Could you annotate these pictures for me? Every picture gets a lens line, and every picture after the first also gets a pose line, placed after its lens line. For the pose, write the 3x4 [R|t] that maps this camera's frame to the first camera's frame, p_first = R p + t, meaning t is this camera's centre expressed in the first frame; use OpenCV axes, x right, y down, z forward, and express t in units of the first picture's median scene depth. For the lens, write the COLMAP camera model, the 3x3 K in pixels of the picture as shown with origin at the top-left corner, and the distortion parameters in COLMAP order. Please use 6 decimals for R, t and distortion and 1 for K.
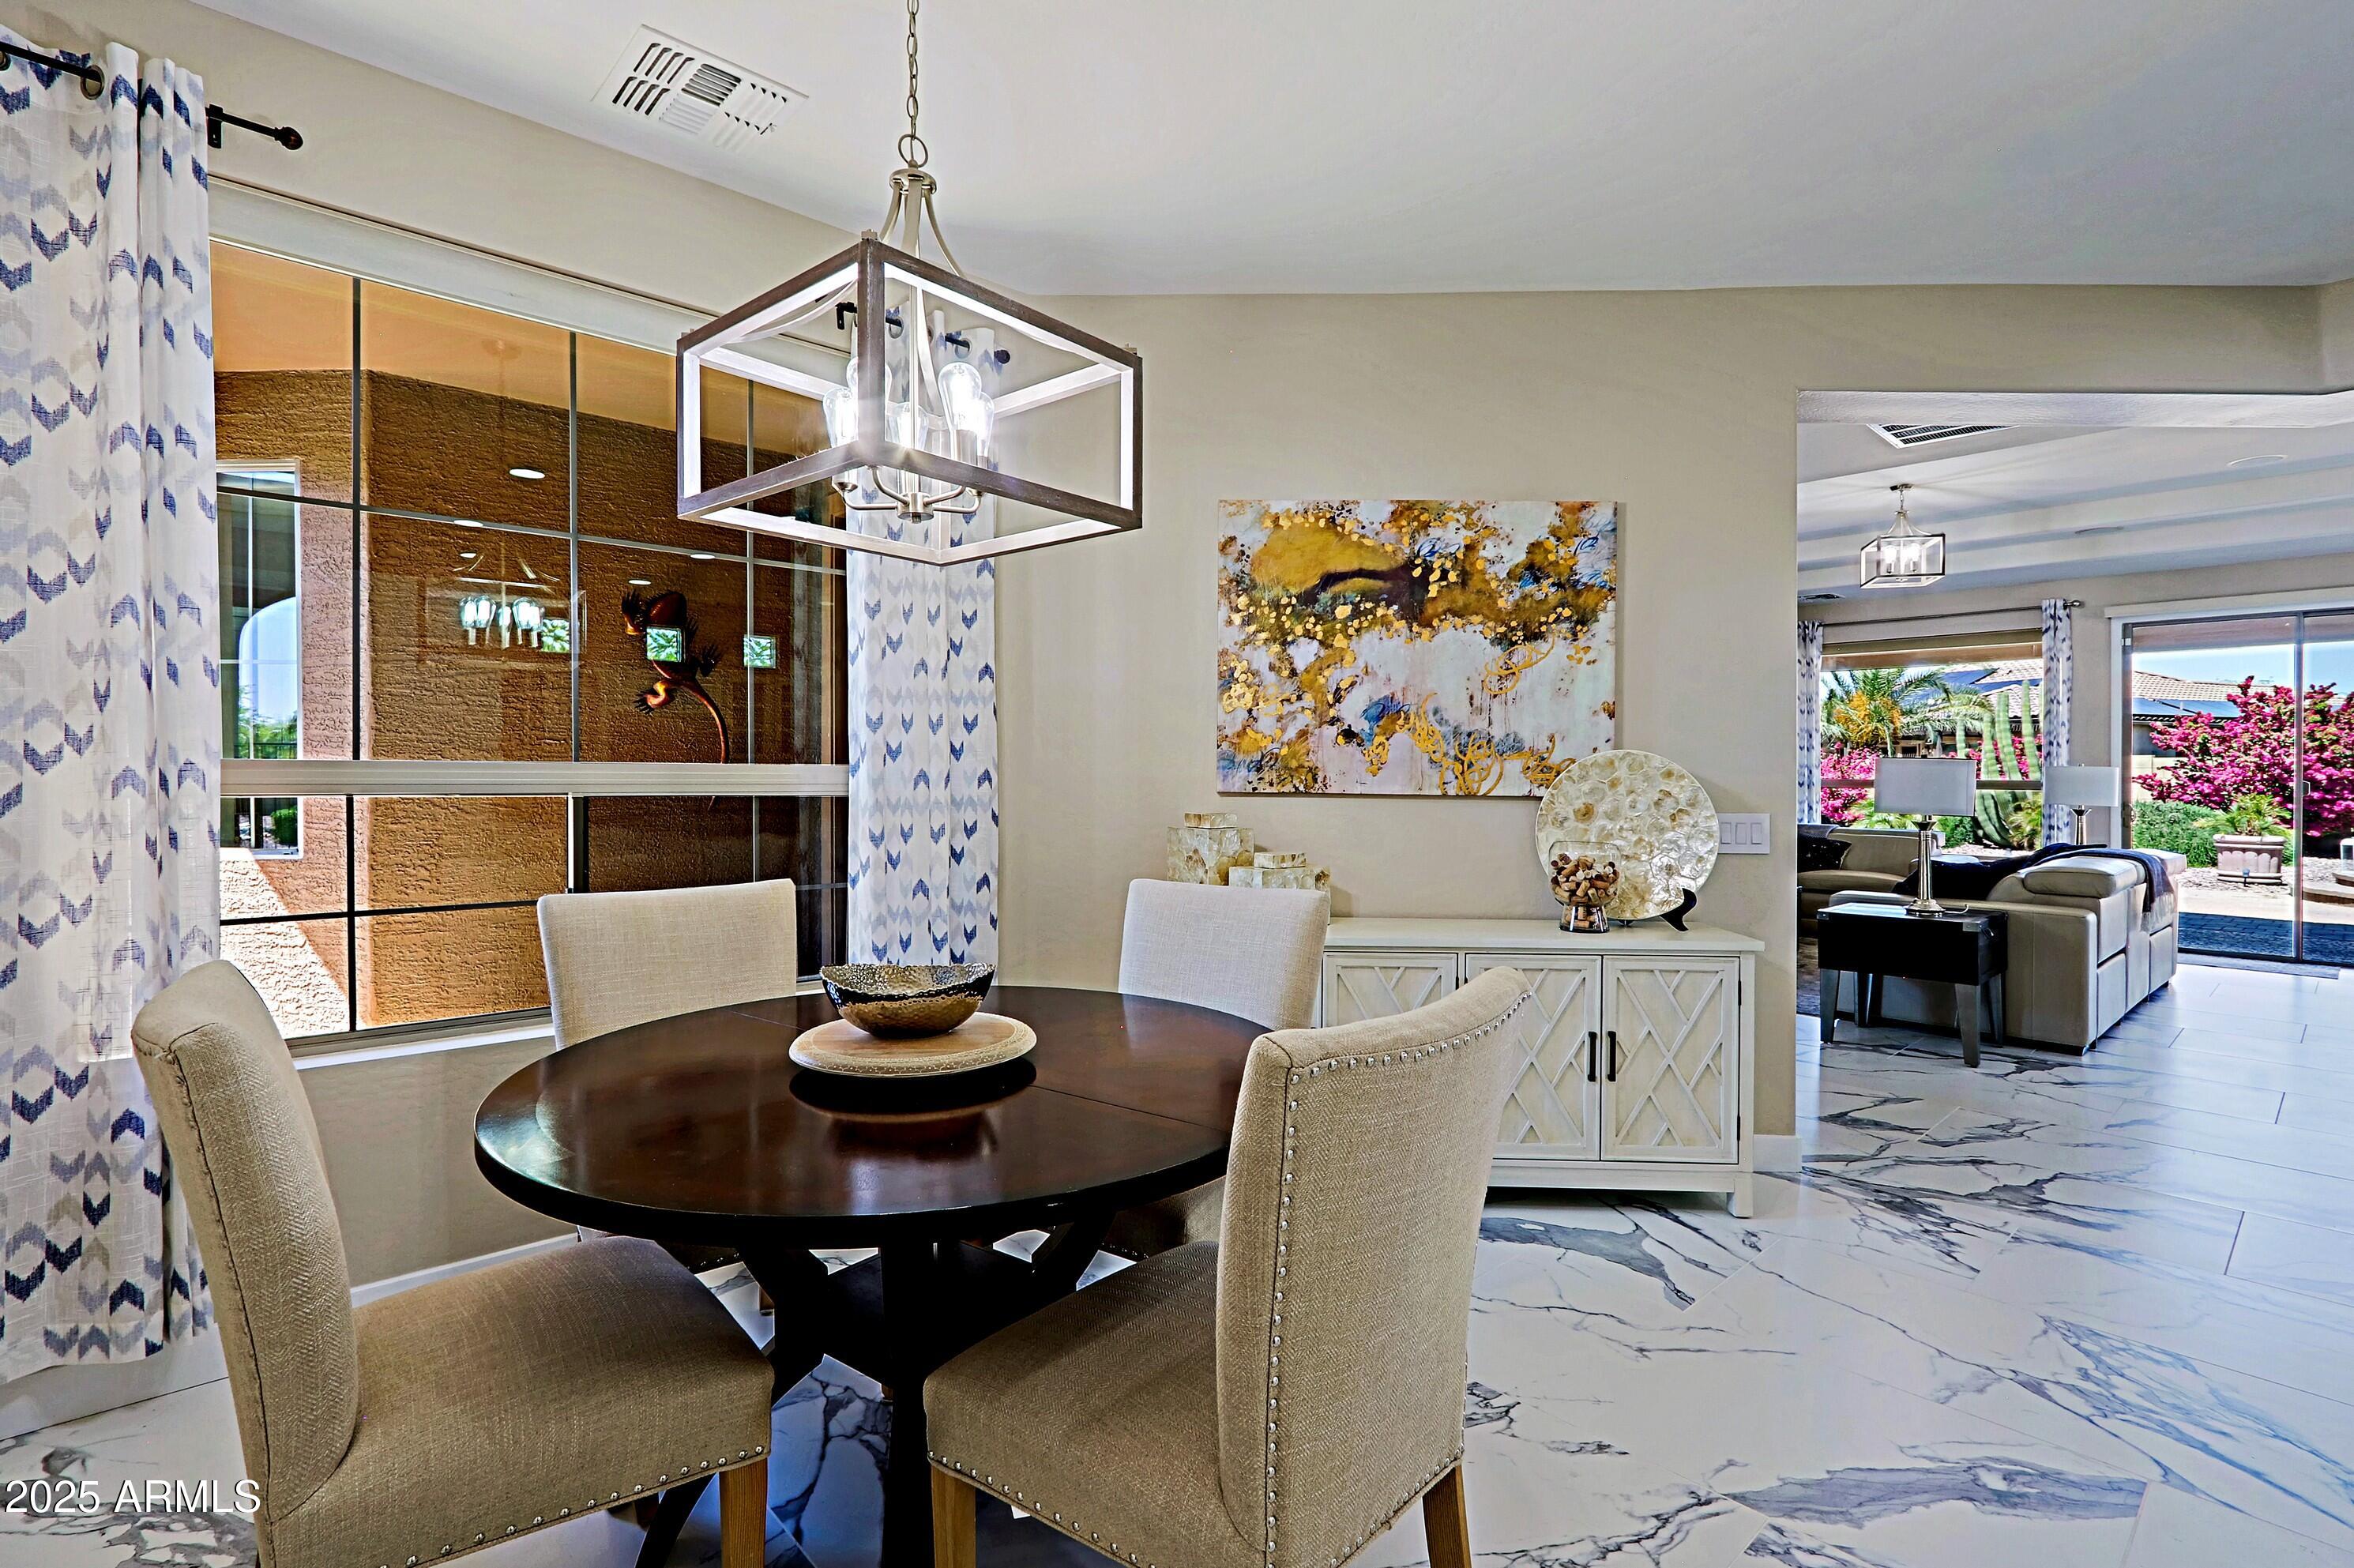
lens RADIAL K [[1087.4, 0, 1175.4], [0, 1087.4, 778.0], [0, 0, 1]] dist [0.002273, 0.001624]
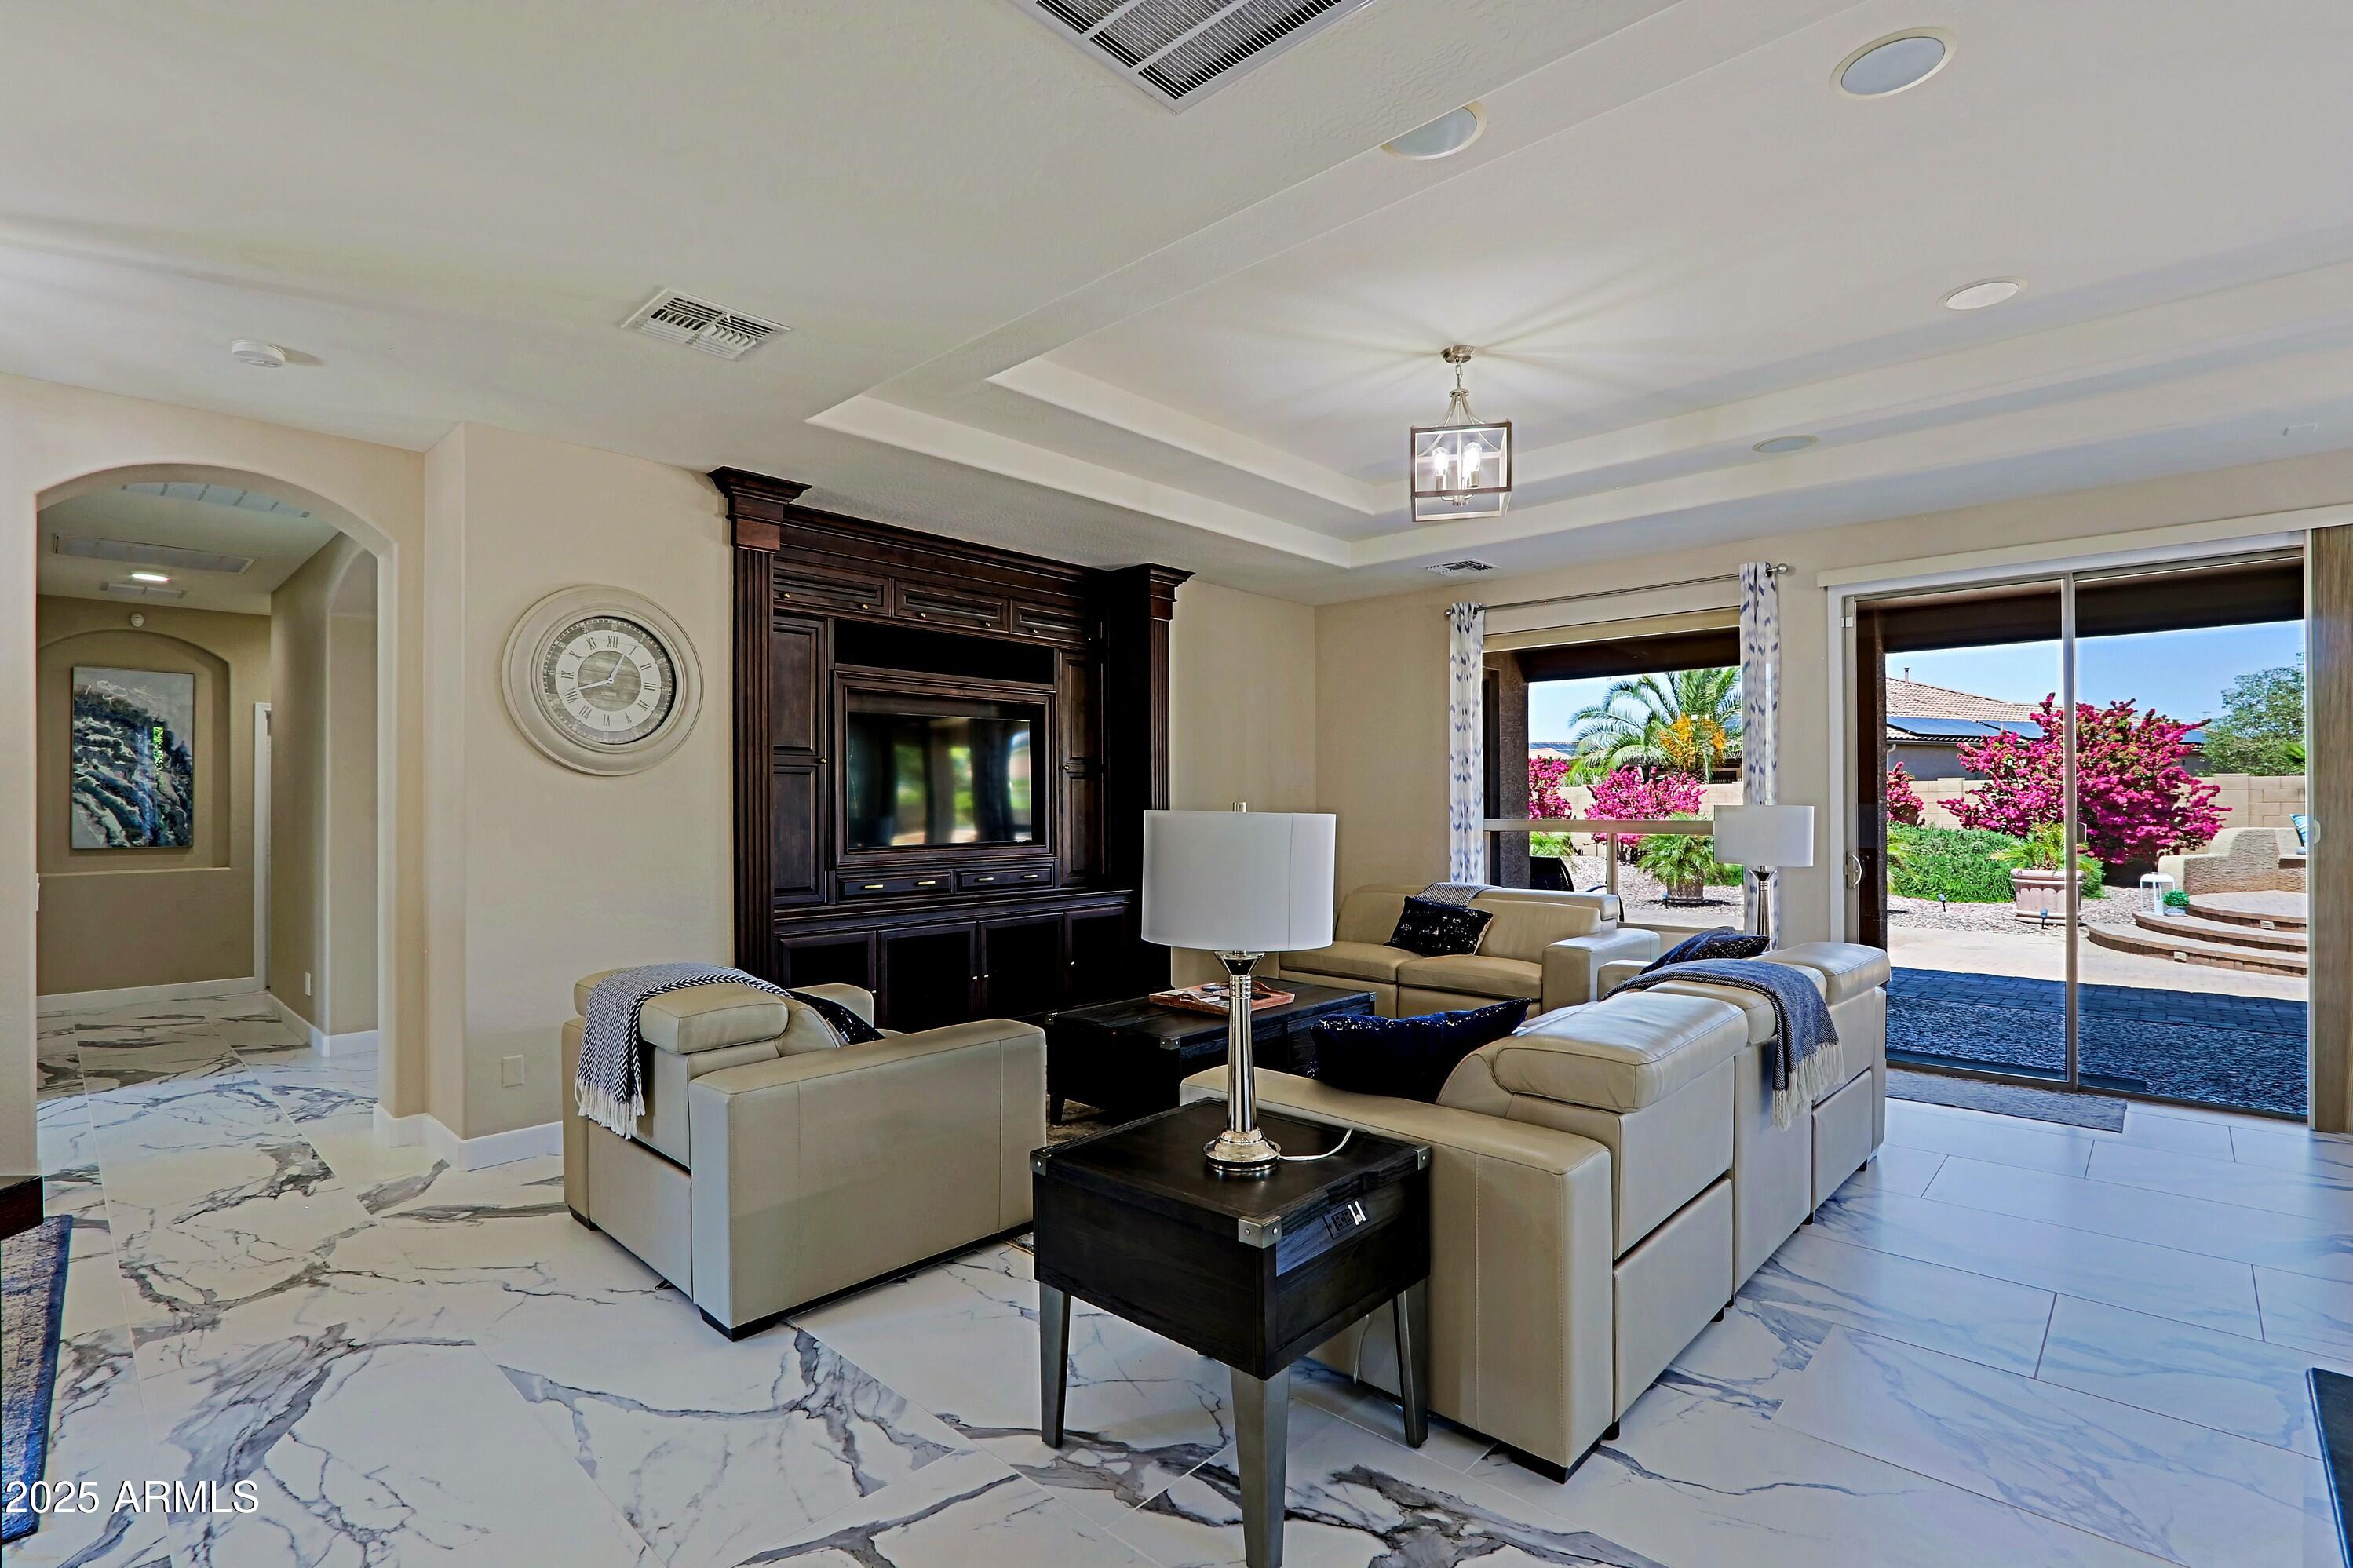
lens RADIAL K [[1079.6, 0, 1170.3], [0, 1079.6, 805.2], [0, 0, 1]] dist [-0.016224, 0.002006]
pose [[0.997108, -0.011579, 0.075112, 0.182962], [0.011641, 0.999932, -0.000394, -0.006144], [-0.075102, 0.001267, 0.997175, 0.164704]]
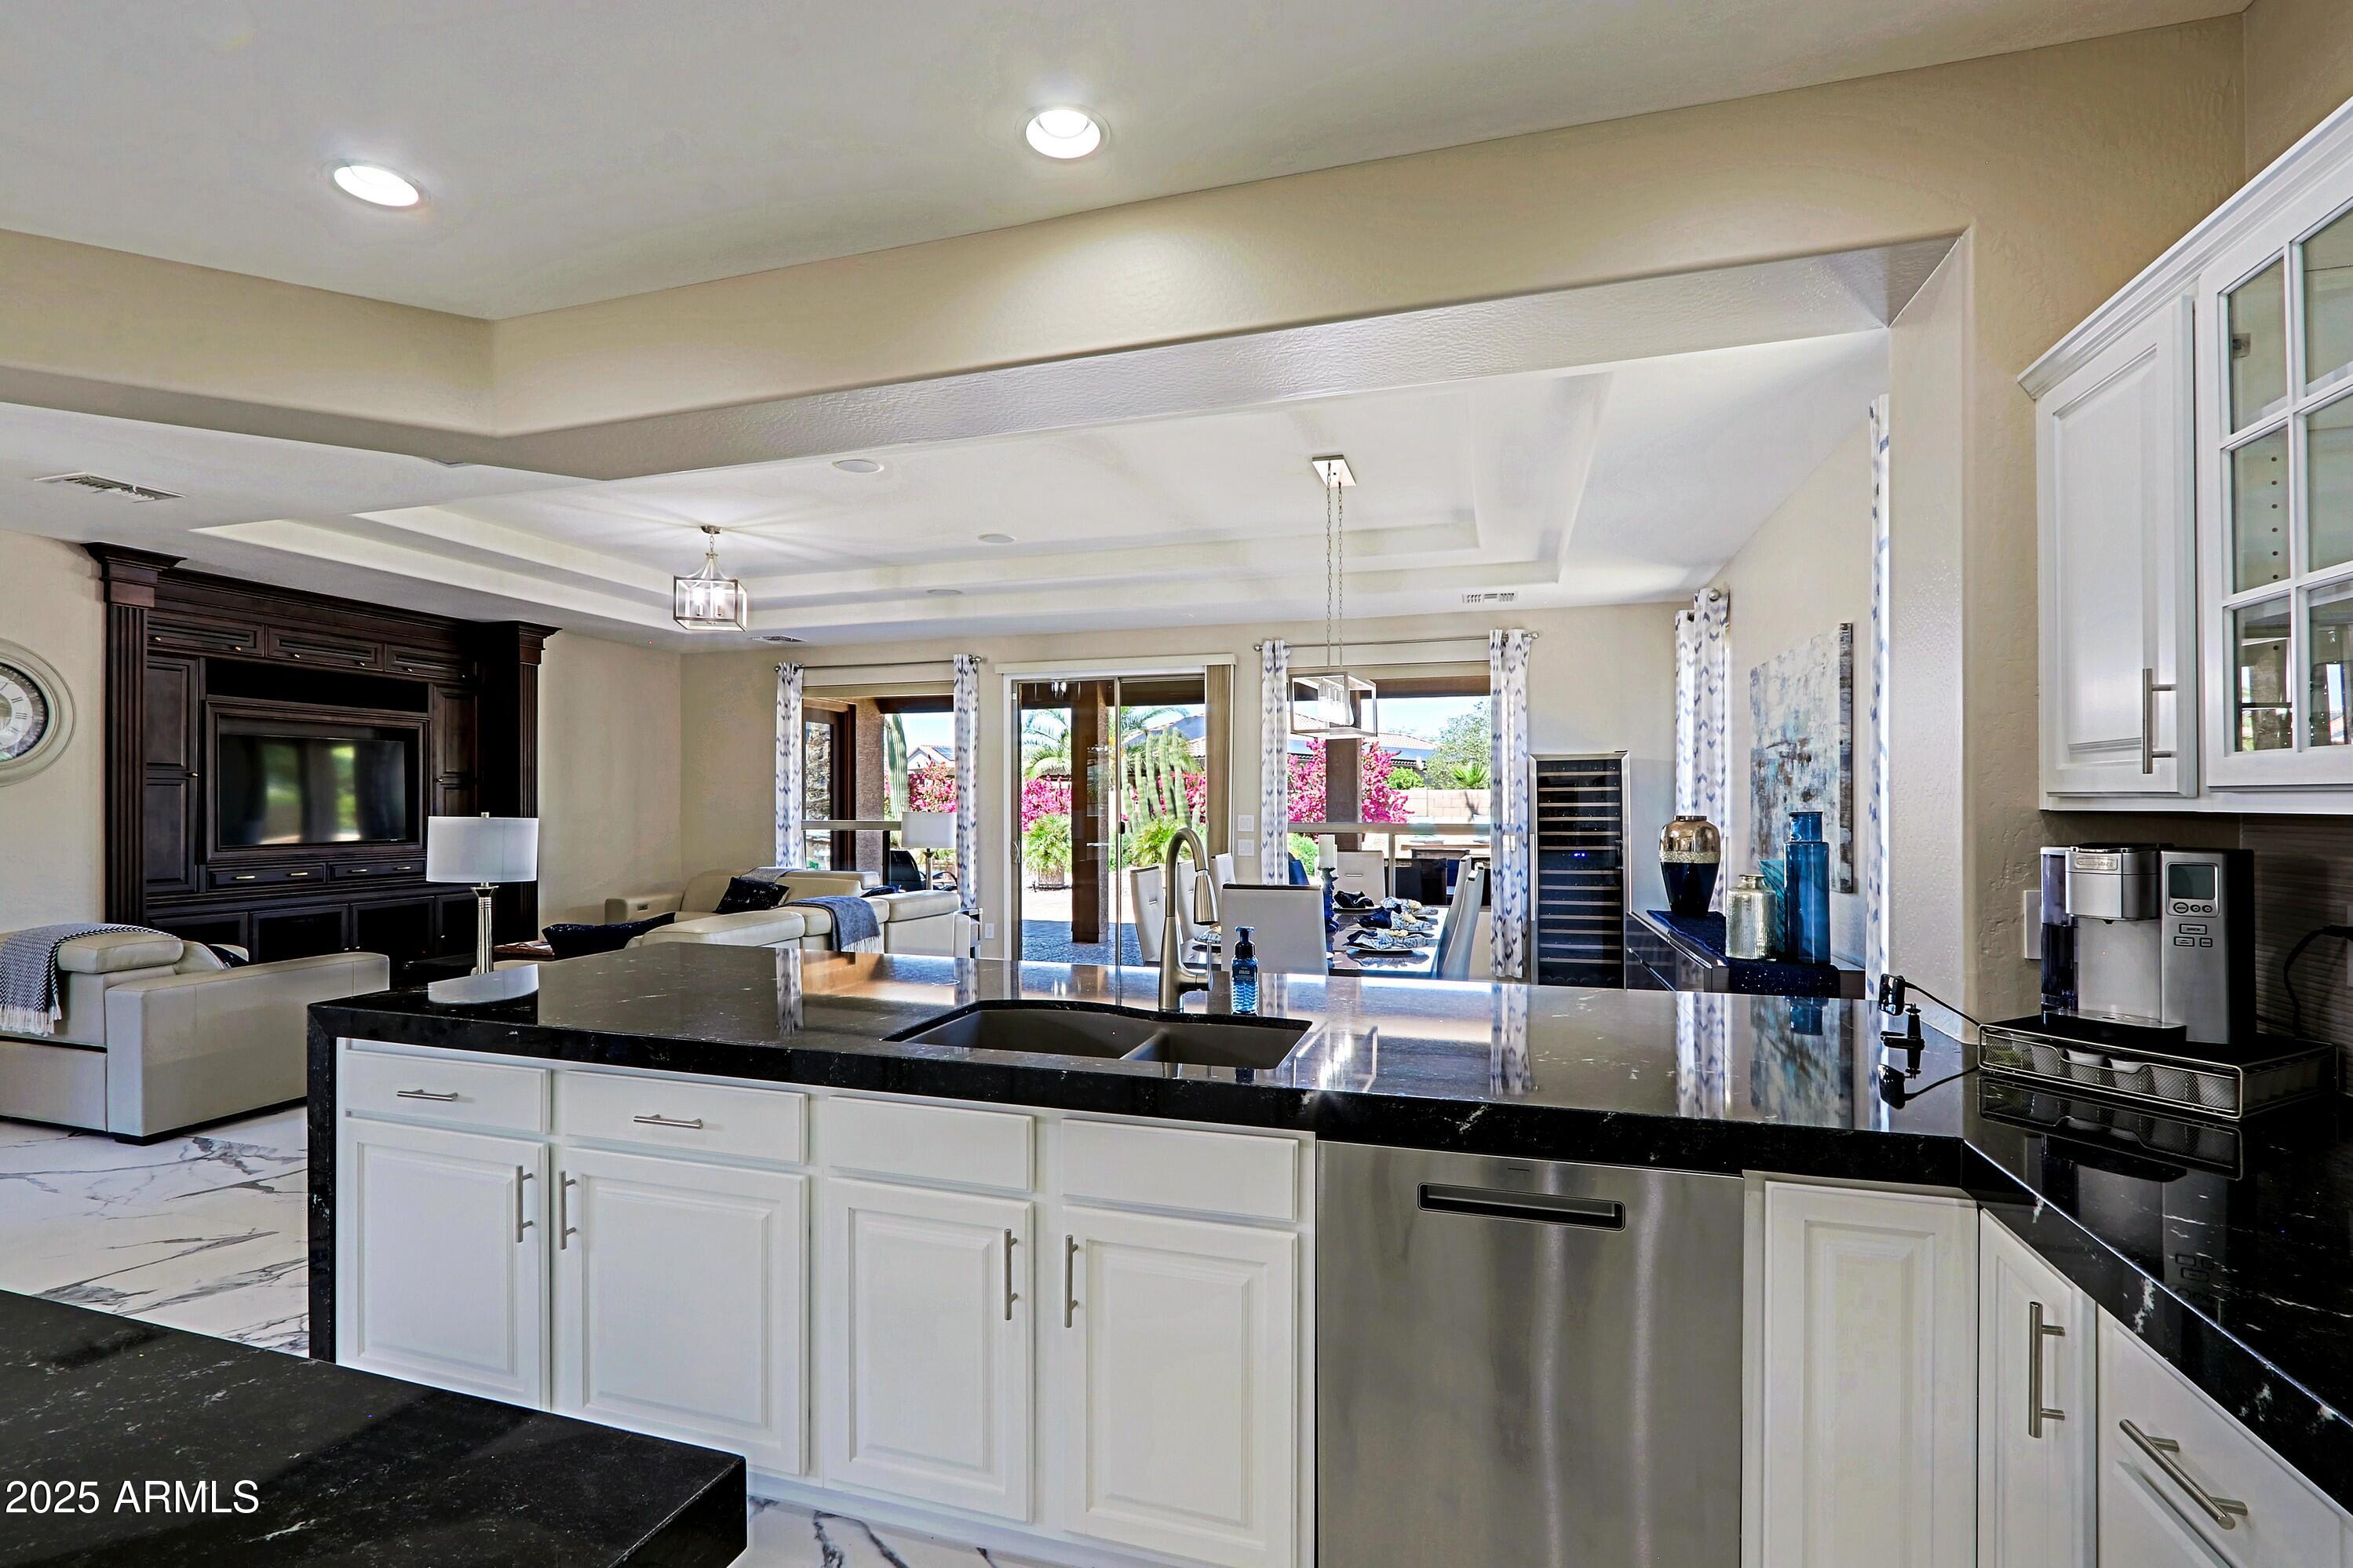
lens RADIAL K [[1079.6, 0, 1170.3], [0, 1079.6, 805.2], [0, 0, 1]] dist [-0.016224, 0.002006]
pose [[0.862348, -0.008949, 0.506237, 0.212543], [0.009043, 0.999957, 0.002273, -0.007213], [-0.506235, 0.002617, 0.862392, -0.013481]]
